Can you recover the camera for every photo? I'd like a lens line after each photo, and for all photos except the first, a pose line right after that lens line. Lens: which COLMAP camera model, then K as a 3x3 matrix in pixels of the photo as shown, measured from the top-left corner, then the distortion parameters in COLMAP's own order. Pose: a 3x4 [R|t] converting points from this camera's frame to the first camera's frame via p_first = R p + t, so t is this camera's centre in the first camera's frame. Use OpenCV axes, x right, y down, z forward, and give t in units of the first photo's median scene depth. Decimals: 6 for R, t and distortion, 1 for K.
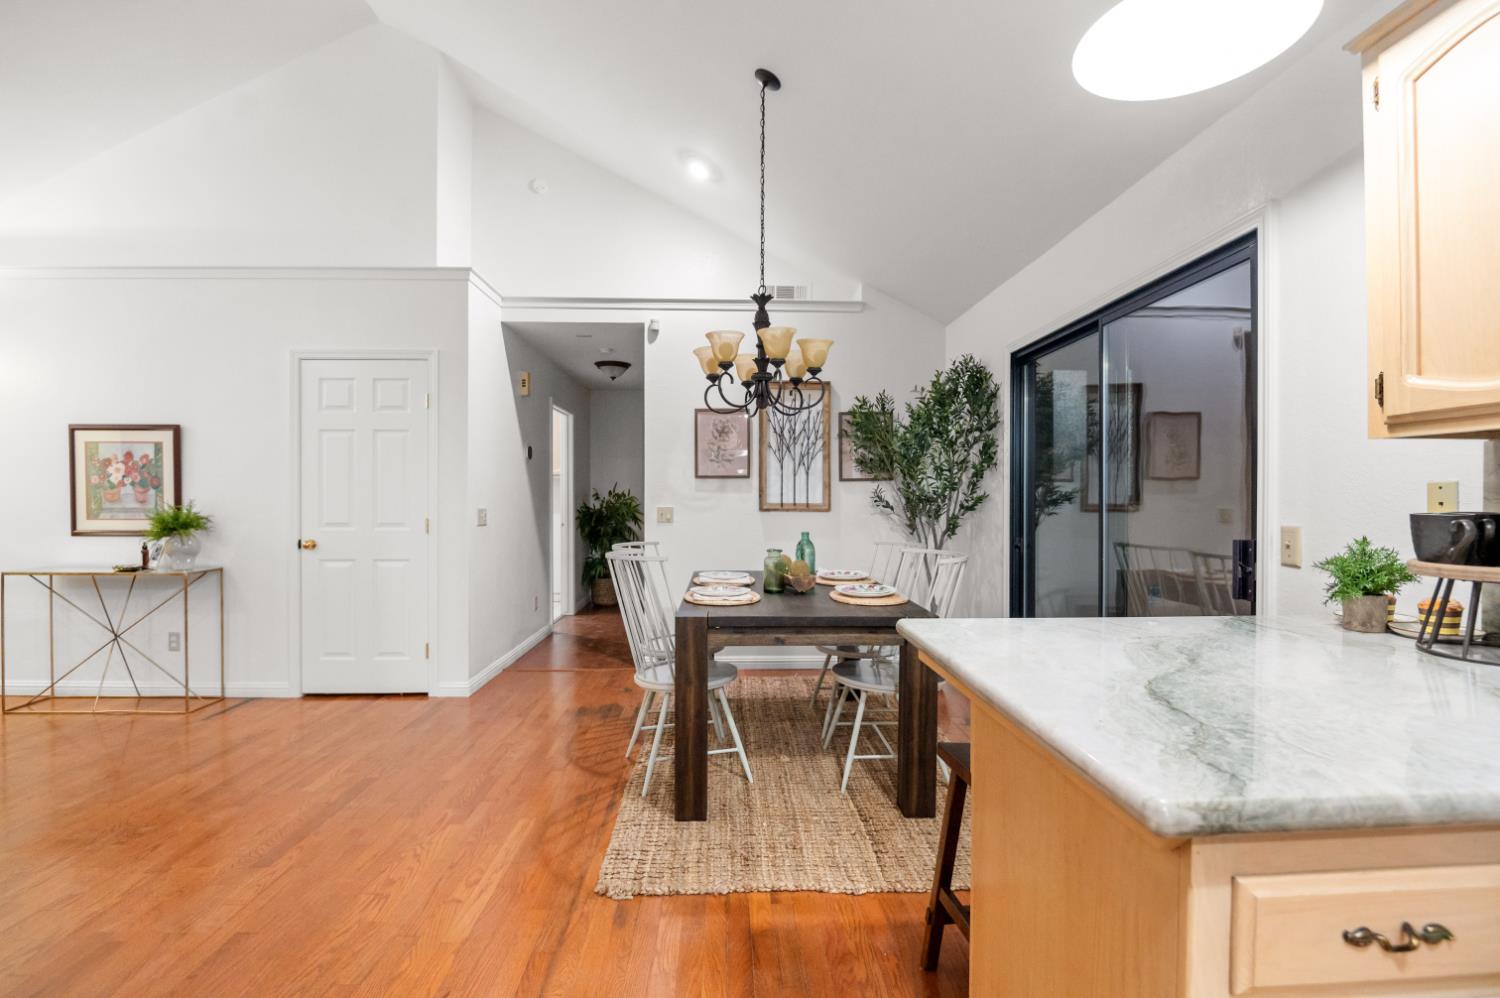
lens RADIAL K [[705.2, 0, 750.0], [0, 705.2, 499.0], [0, 0, 1]] dist [-0.002719, -0.023833]
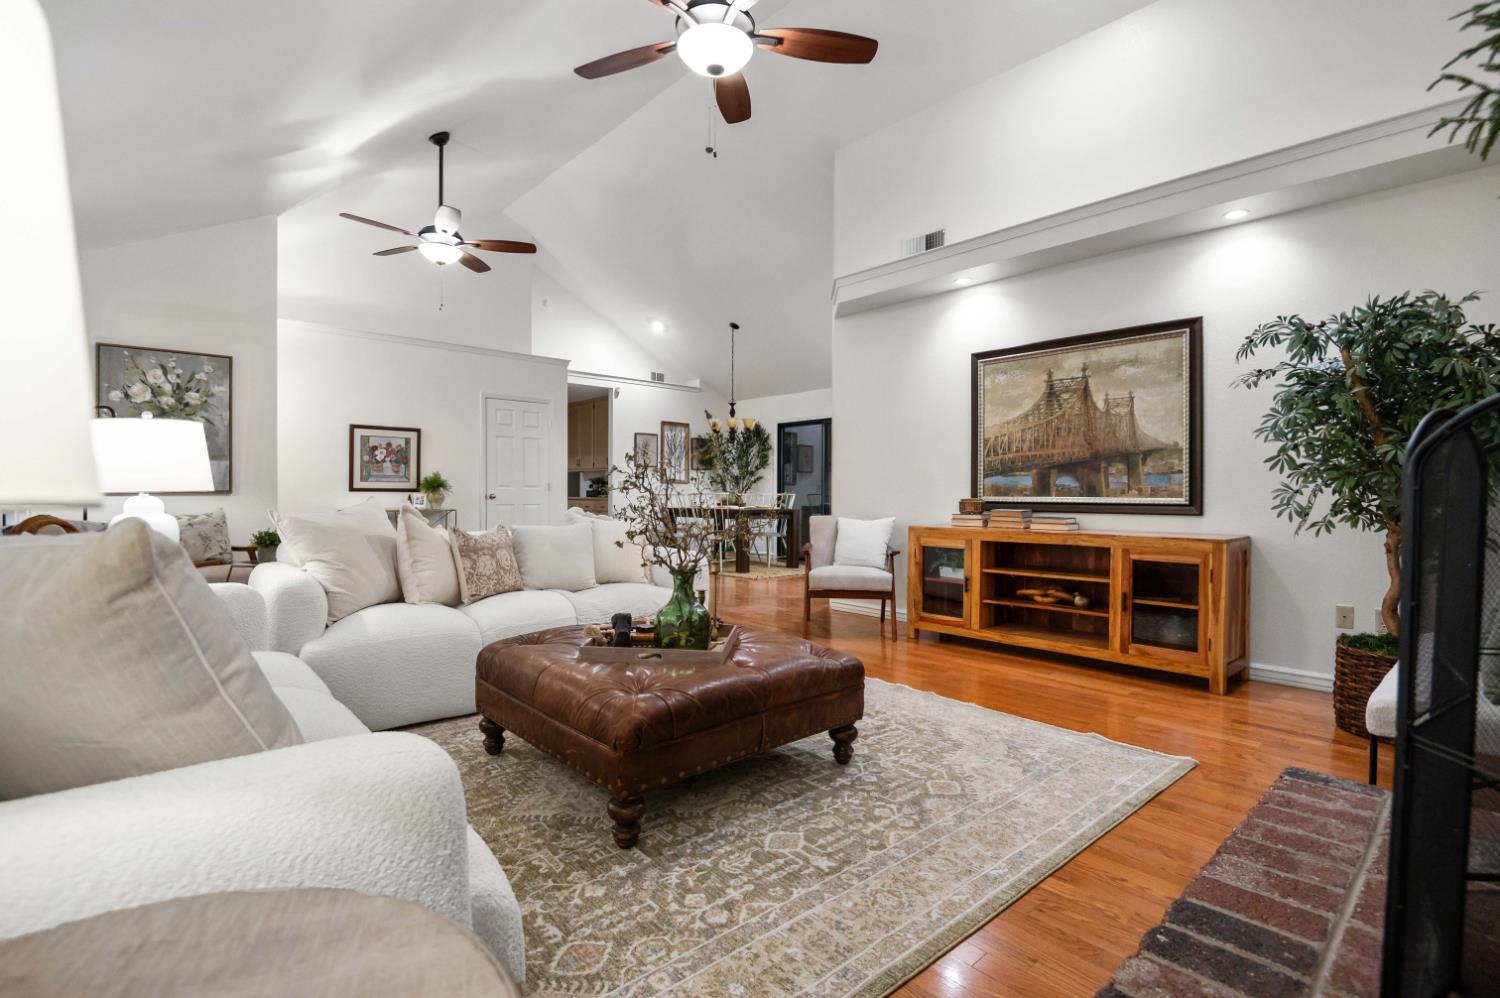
lens RADIAL K [[705.2, 0, 750.0], [0, 705.2, 499.0], [0, 0, 1]] dist [-0.002719, -0.023833]
pose [[0.763234, -0.002706, 0.646117, -1.341429], [-0.004990, 0.999937, 0.010082, 0.050023], [-0.646103, -0.010919, 0.763172, -0.913981]]
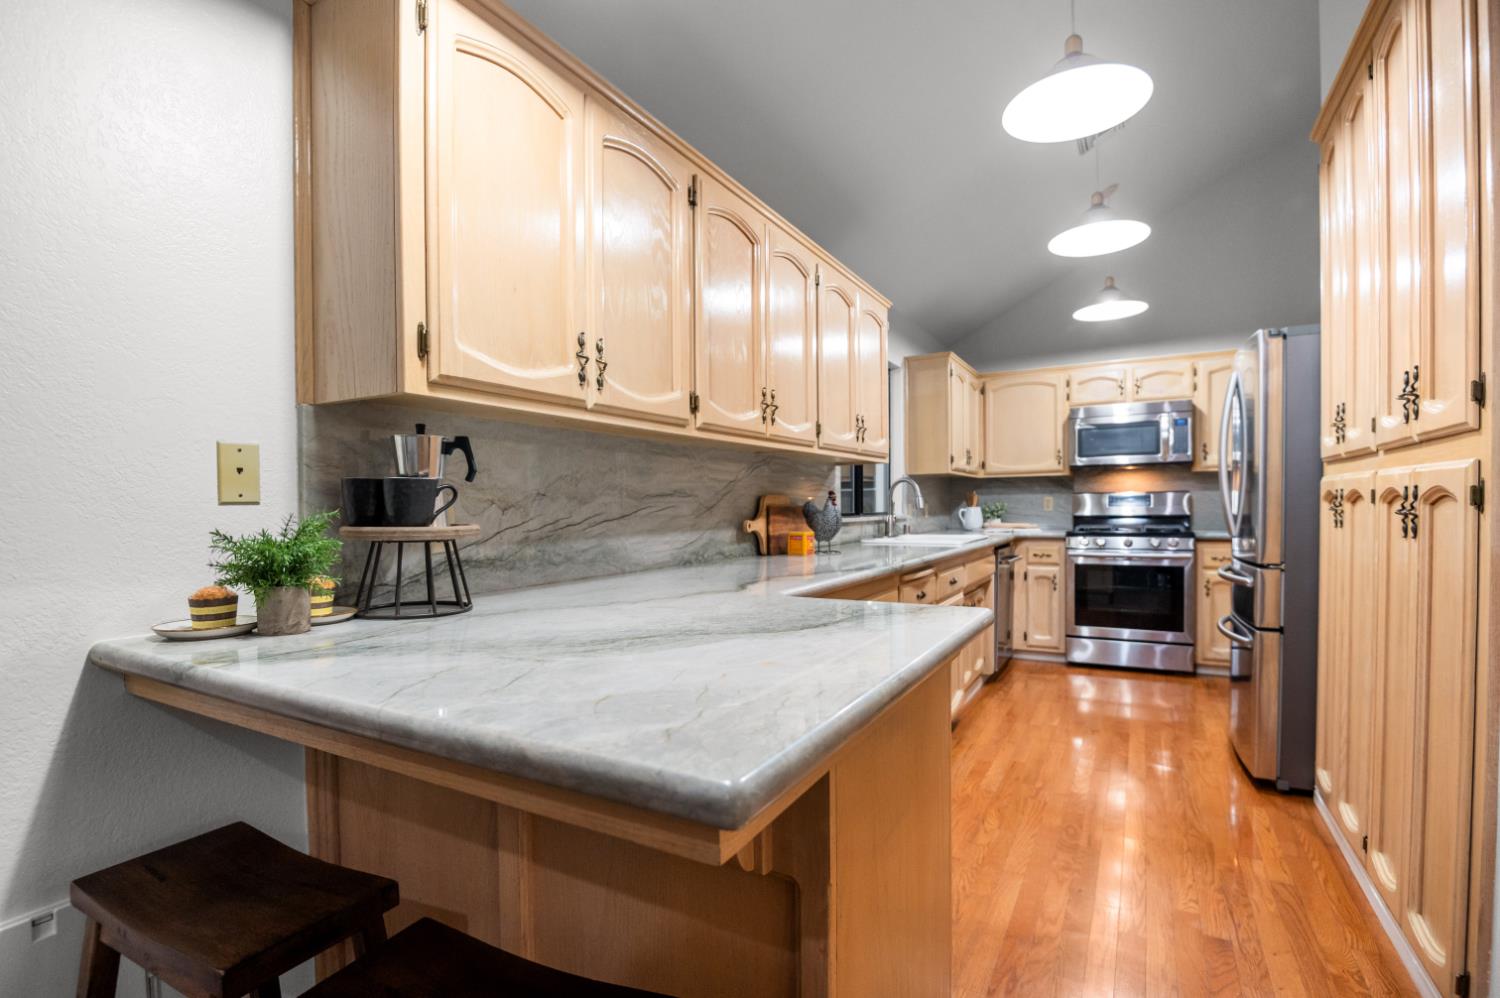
lens RADIAL K [[705.2, 0, 750.0], [0, 705.2, 499.0], [0, 0, 1]] dist [-0.002719, -0.023833]
pose [[-0.850670, 0.003241, 0.525689, 0.009894], [-0.000756, 0.999972, -0.007387, 0.018771], [-0.525699, -0.006682, -0.850644, 0.488975]]
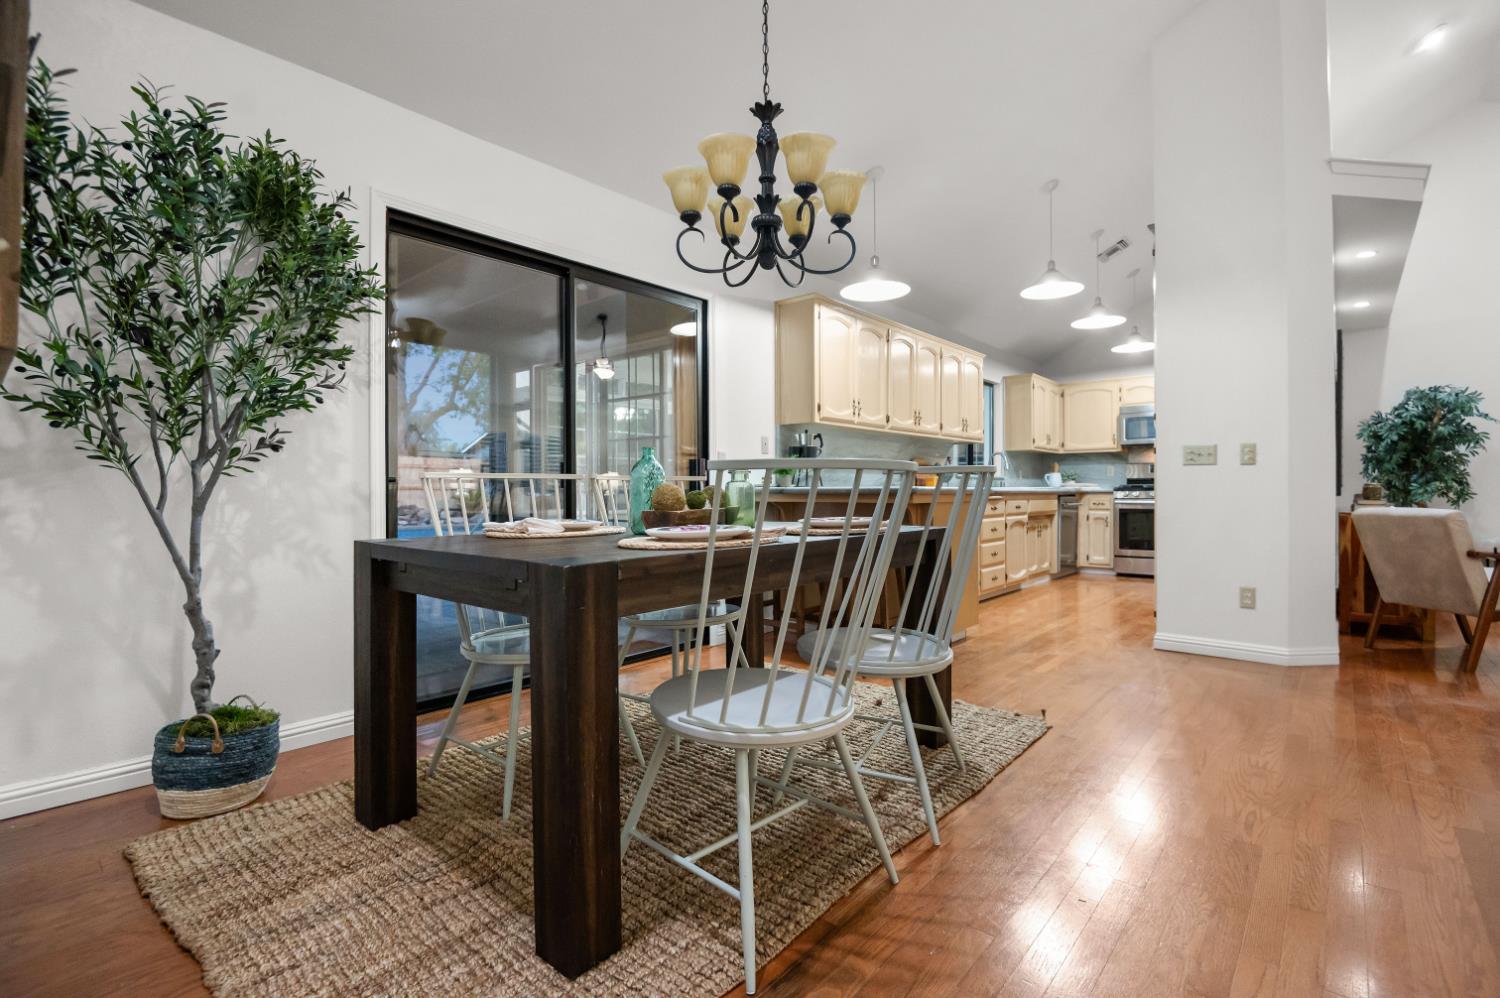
lens RADIAL K [[705.2, 0, 750.0], [0, 705.2, 499.0], [0, 0, 1]] dist [-0.002719, -0.023833]
pose [[-0.731274, -0.012682, 0.681966, -0.364225], [-0.005208, 0.999902, 0.013009, 0.074206], [-0.682064, 0.005962, -0.731268, 1.154867]]
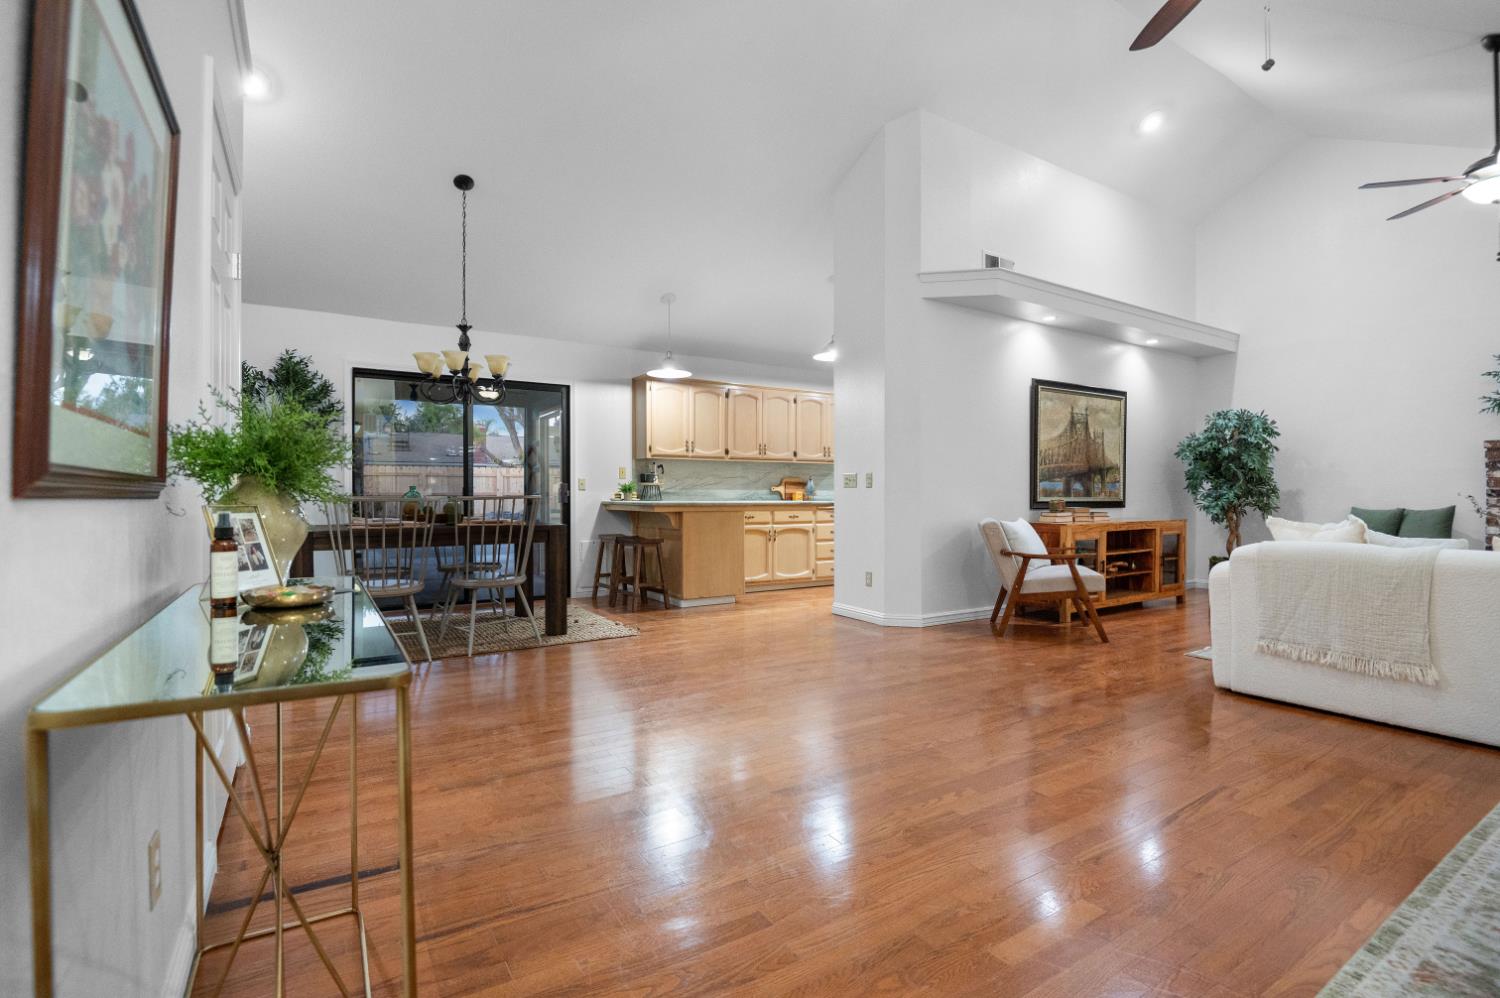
lens RADIAL K [[705.2, 0, 750.0], [0, 705.2, 499.0], [0, 0, 1]] dist [-0.002719, -0.023833]
pose [[-0.505306, -0.011539, 0.862863, -1.231562], [-0.007347, 0.999932, 0.009070, 0.050138], [-0.862909, -0.001757, -0.505357, 0.929113]]
